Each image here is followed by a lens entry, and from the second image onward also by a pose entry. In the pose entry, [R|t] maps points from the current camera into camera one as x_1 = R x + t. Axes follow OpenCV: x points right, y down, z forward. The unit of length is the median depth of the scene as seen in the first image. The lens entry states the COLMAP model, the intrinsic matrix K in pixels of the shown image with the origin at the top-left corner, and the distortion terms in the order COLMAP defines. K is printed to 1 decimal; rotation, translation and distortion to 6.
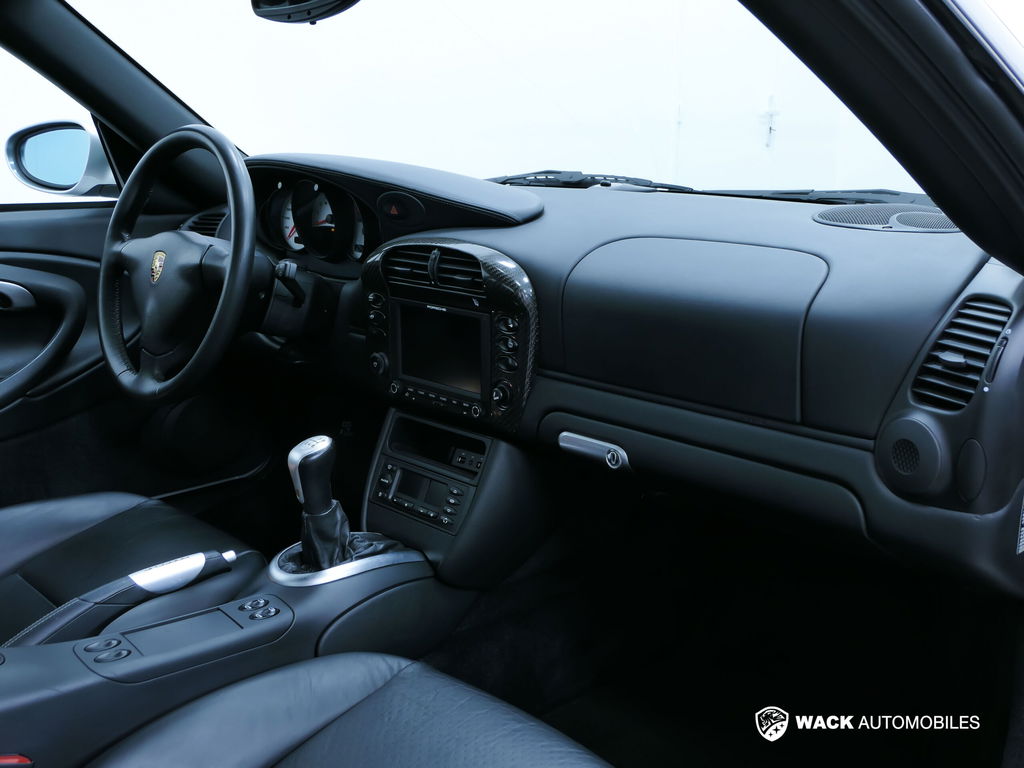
lens RADIAL K [[1060.7, 0, 512.0], [0, 1060.7, 384.0], [0, 0, 1]] dist [0.001017, -0.000378]
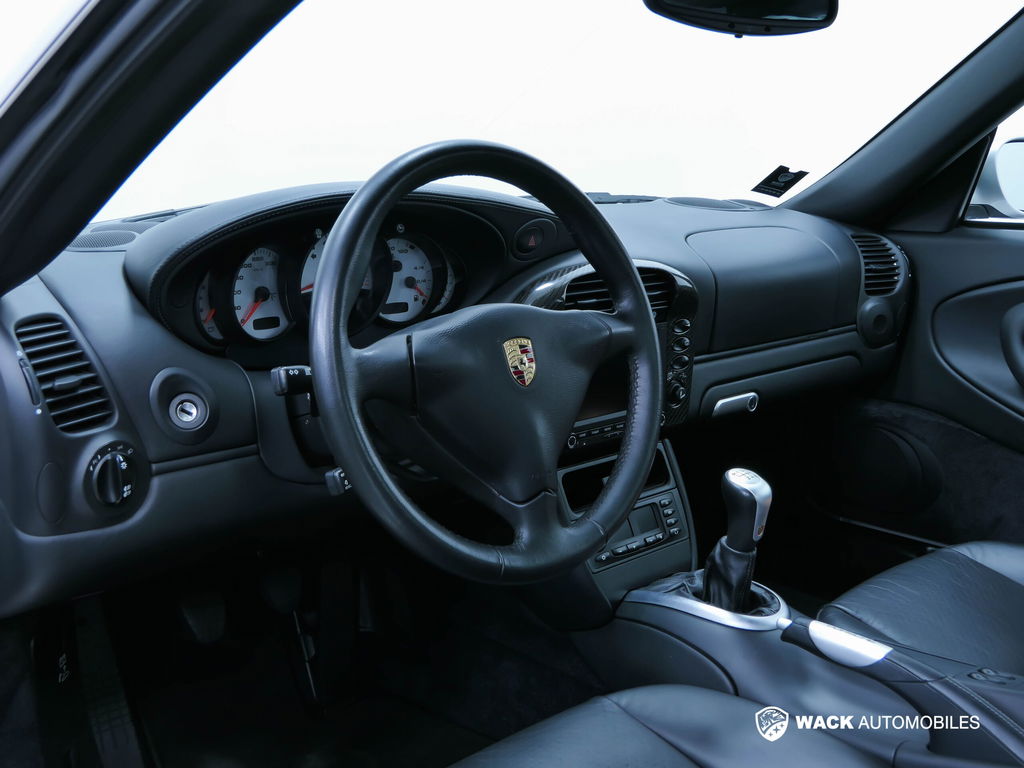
lens RADIAL K [[1136.7, 0, 512.0], [0, 1136.7, 384.0], [0, 0, 1]] dist [0.012630, 0.015270]
pose [[0.006337, -0.208154, 0.978076, -1.148859], [0.227721, 0.952696, 0.201277, -0.271489], [-0.973706, 0.221453, 0.053438, 1.113840]]
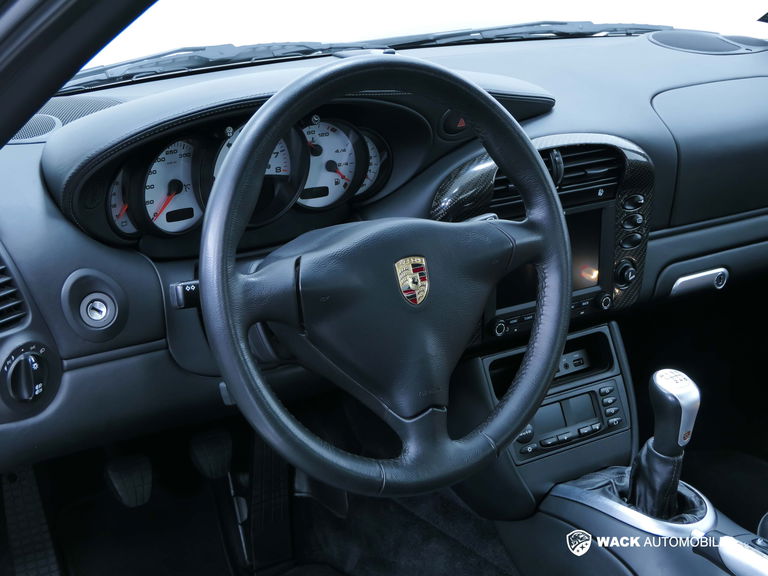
lens RADIAL K [[1406.0, 0, 384.0], [0, 1406.0, 288.0], [0, 0, 1]] dist [0.019775, -0.139122]
pose [[0.138680, -0.307391, 0.941424, -1.307284], [0.224626, 0.935597, 0.272399, -0.393516], [-0.964526, 0.173692, 0.198796, 0.972412]]
